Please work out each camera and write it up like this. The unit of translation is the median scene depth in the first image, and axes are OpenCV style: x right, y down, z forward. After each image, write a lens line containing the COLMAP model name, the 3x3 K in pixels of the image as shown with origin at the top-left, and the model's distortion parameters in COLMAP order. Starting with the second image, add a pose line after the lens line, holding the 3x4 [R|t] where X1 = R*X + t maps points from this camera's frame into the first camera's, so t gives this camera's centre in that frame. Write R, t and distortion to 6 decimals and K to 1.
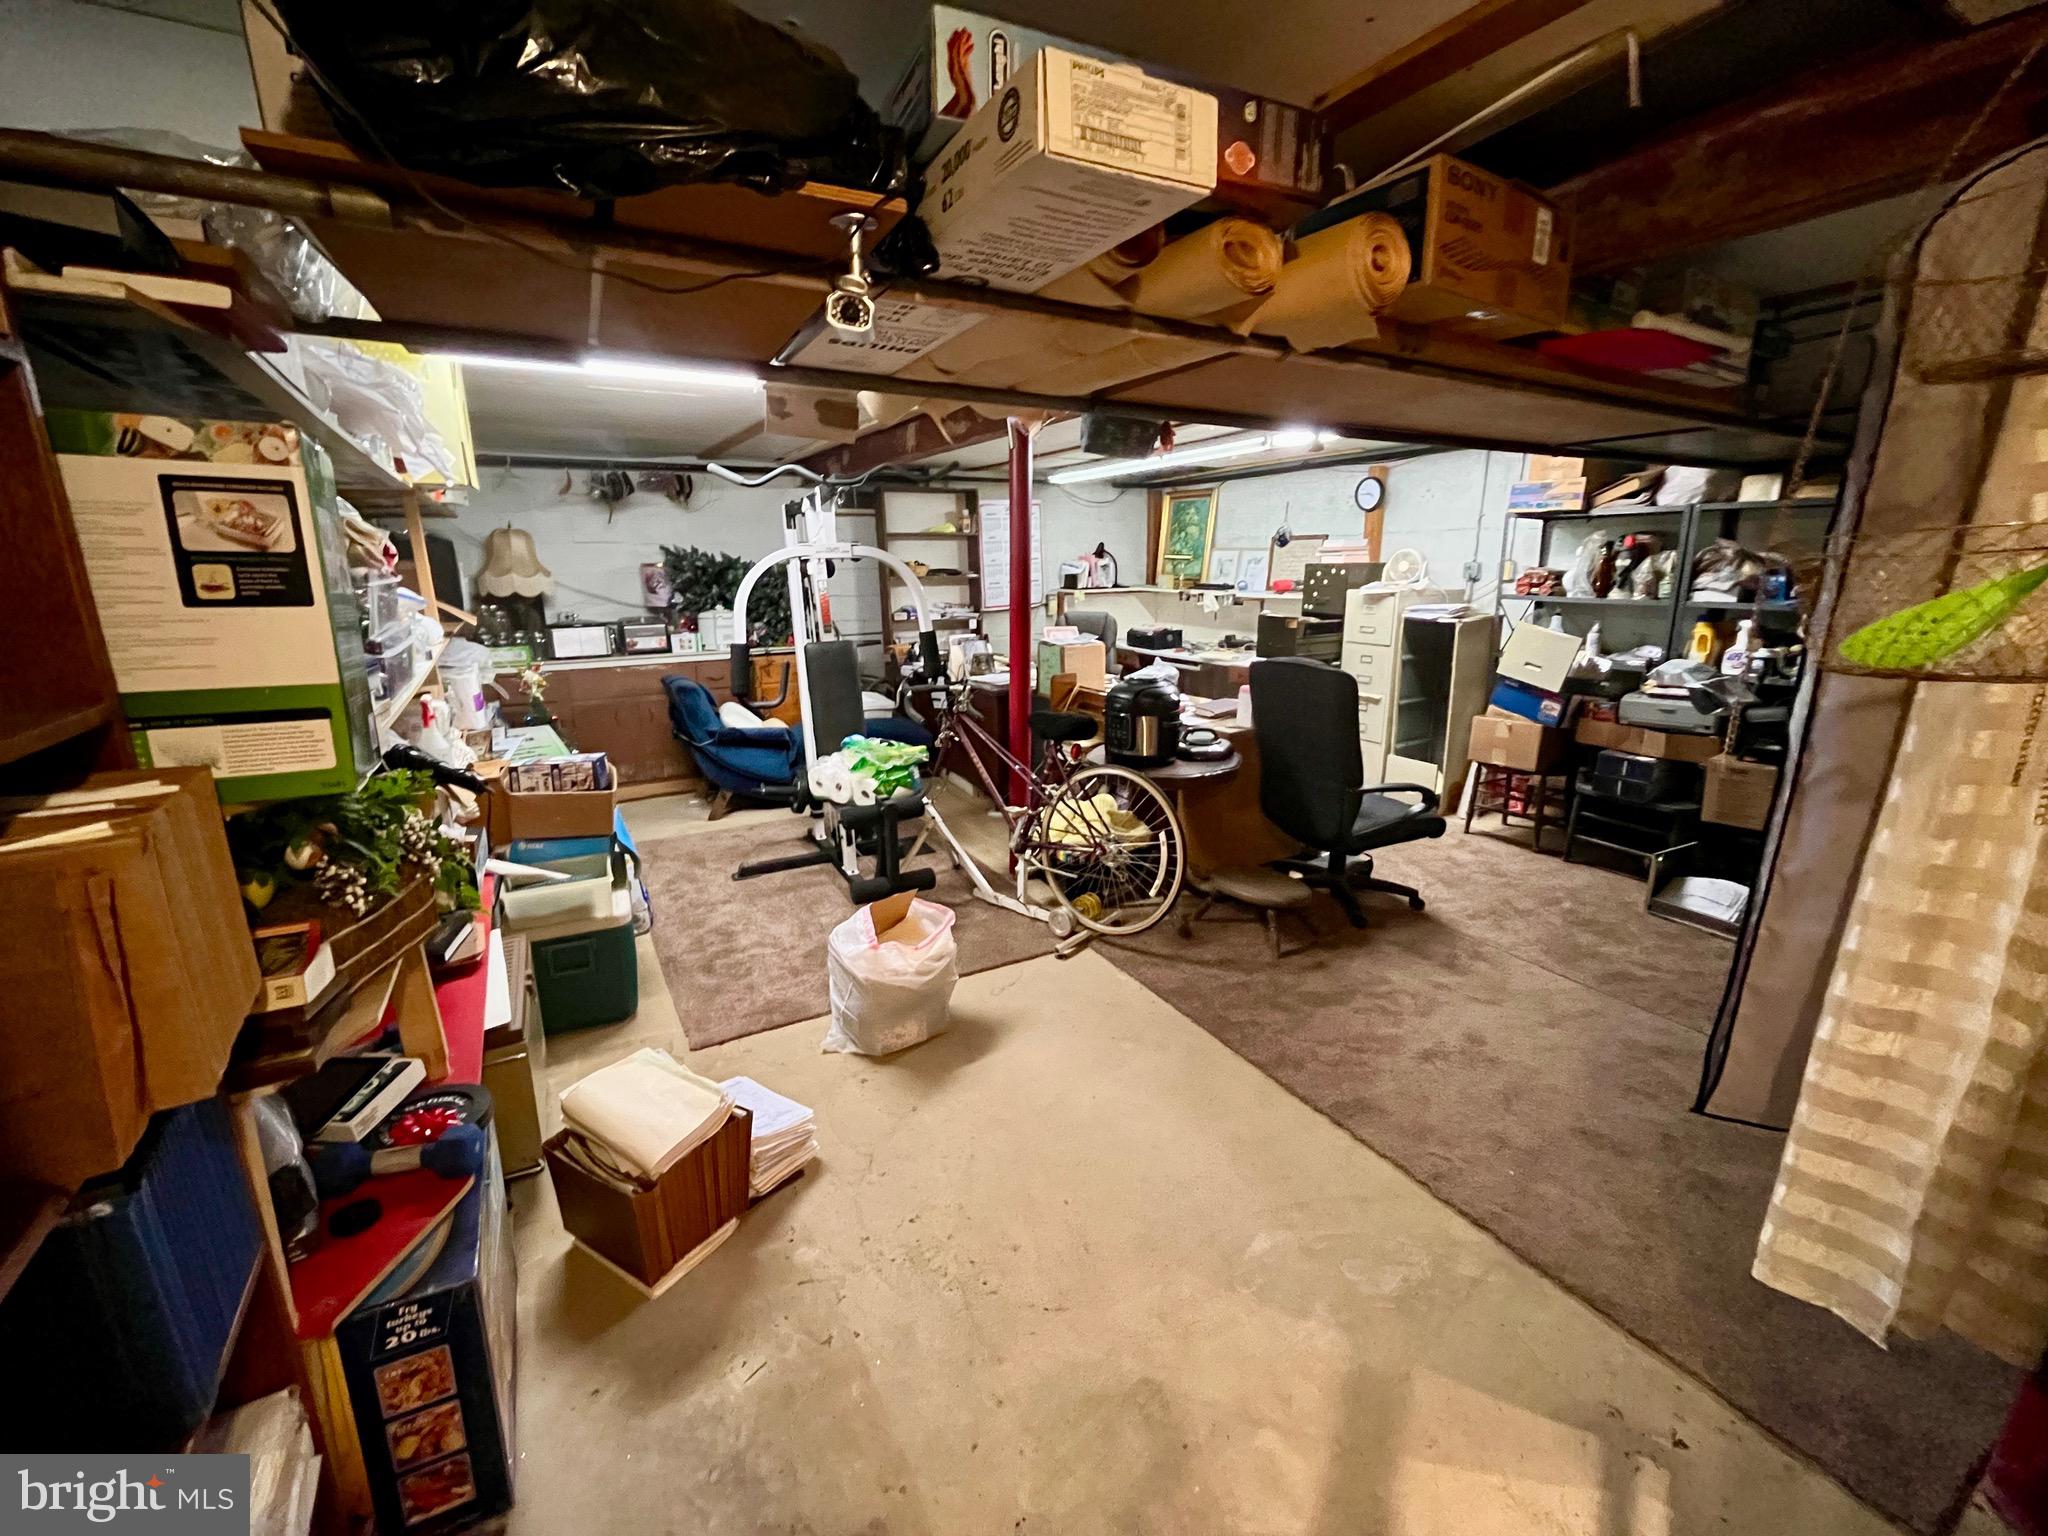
lens RADIAL K [[829.2, 0, 1020.2], [0, 829.2, 767.0], [0, 0, 1]] dist [-0.001624, -0.000915]
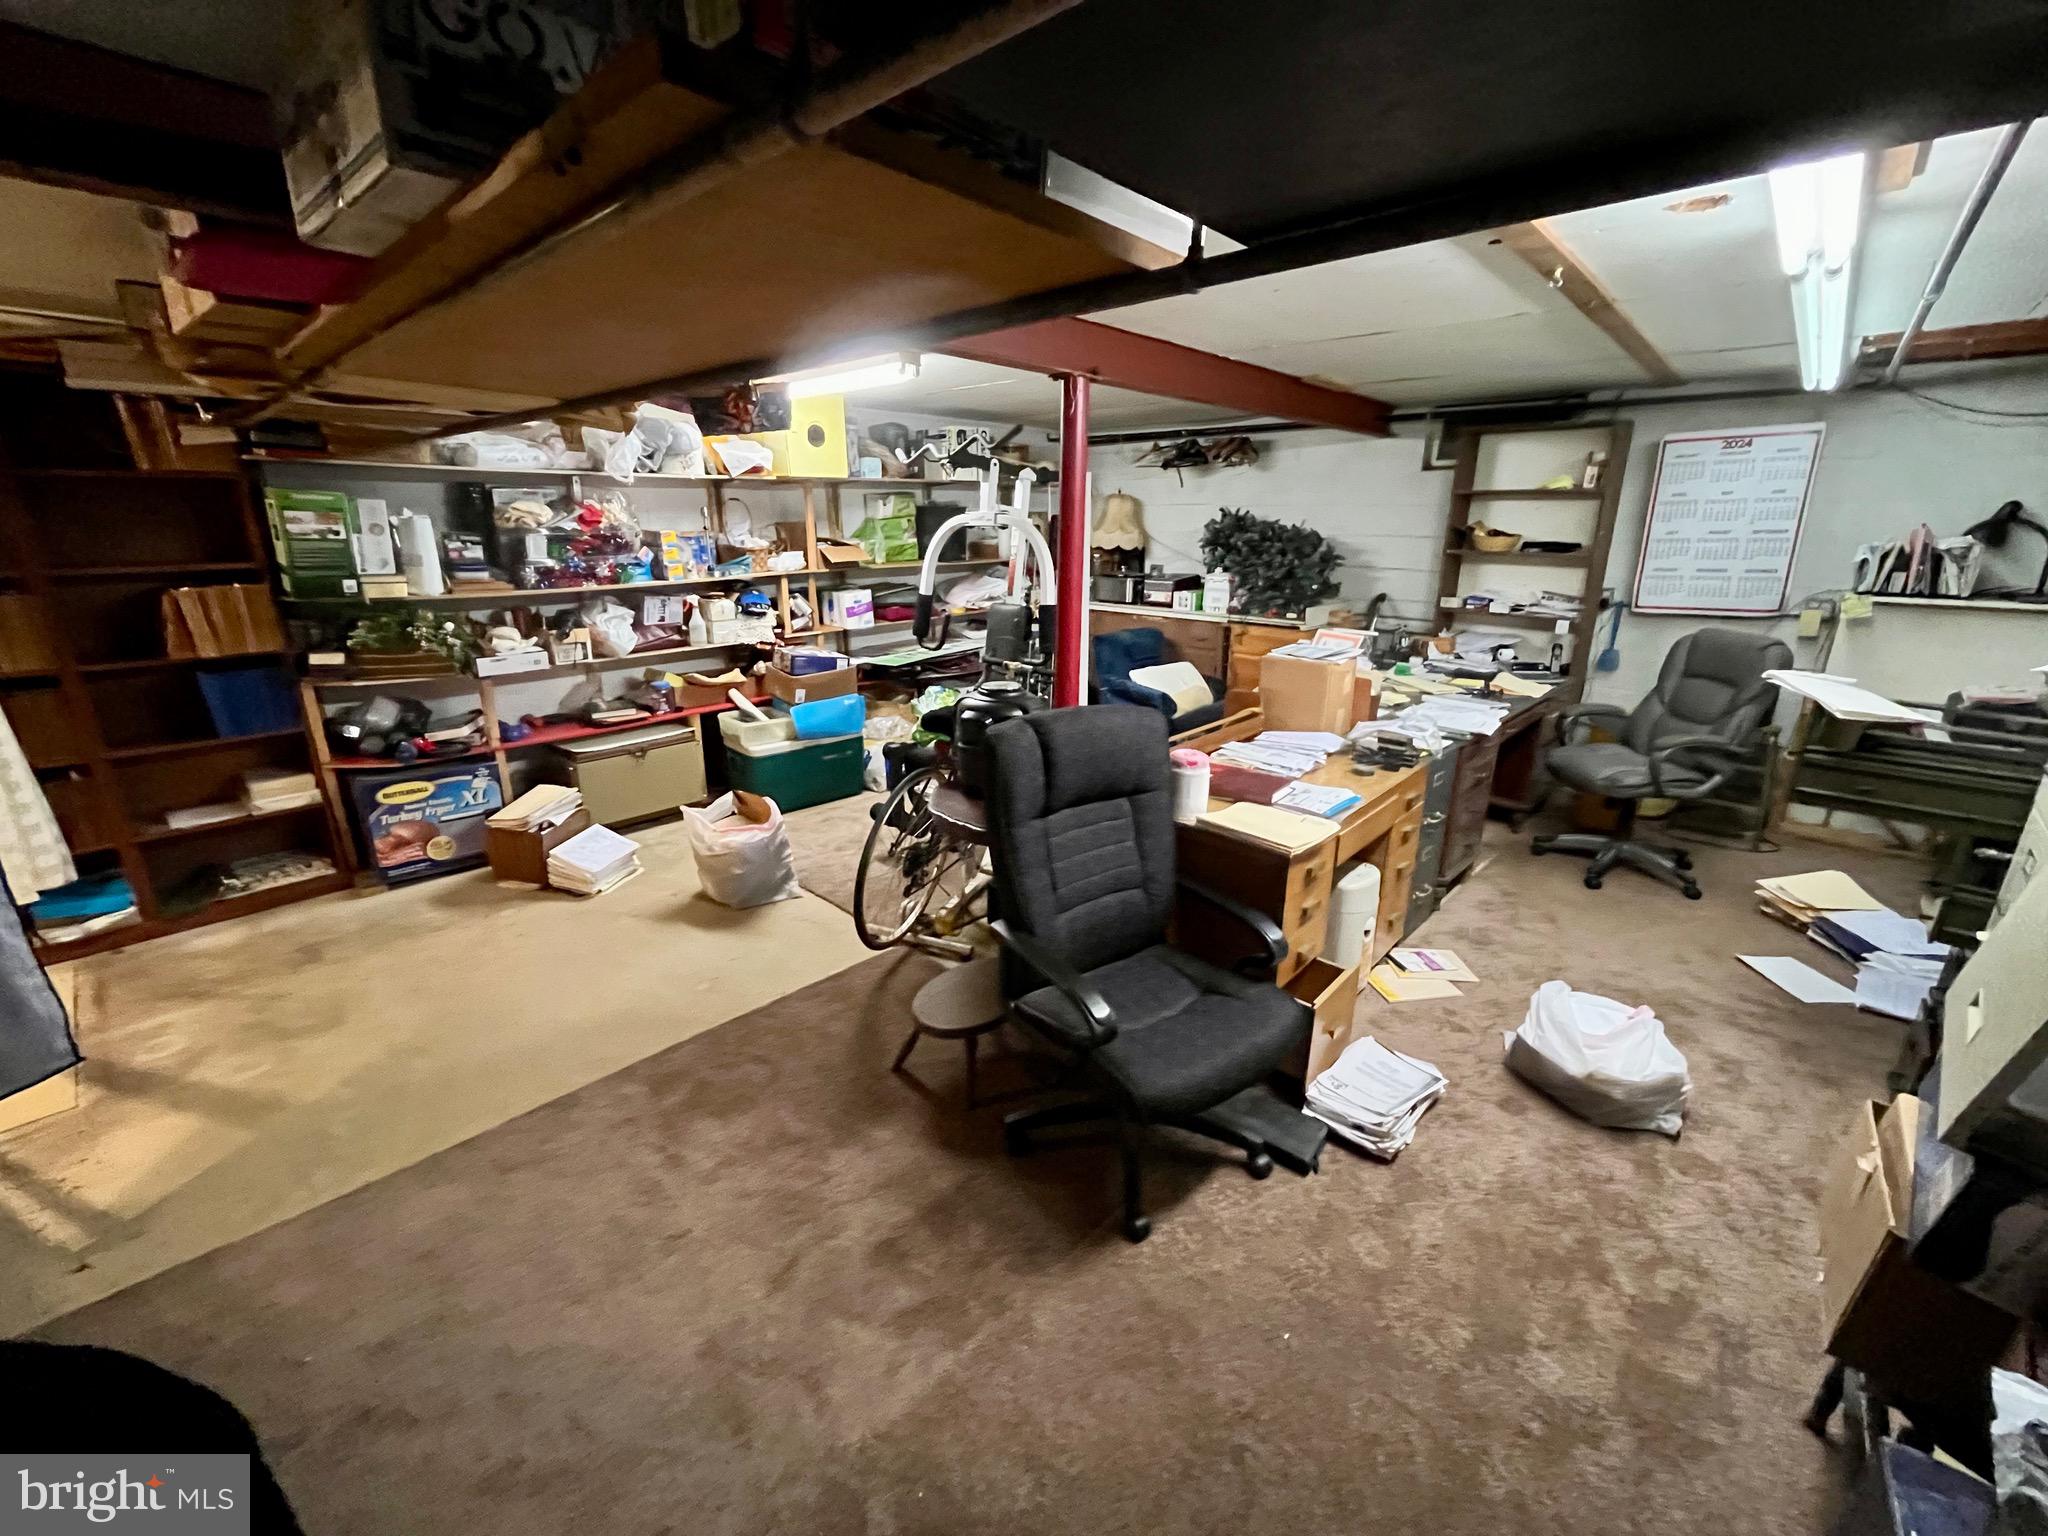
lens RADIAL K [[829.2, 0, 1020.2], [0, 829.2, 767.0], [0, 0, 1]] dist [-0.001624, -0.000915]
pose [[0.272916, 0.293978, -0.916021, 0.579611], [-0.238906, 0.943050, 0.231474, -0.145825], [0.931902, 0.155670, 0.327607, 0.493866]]
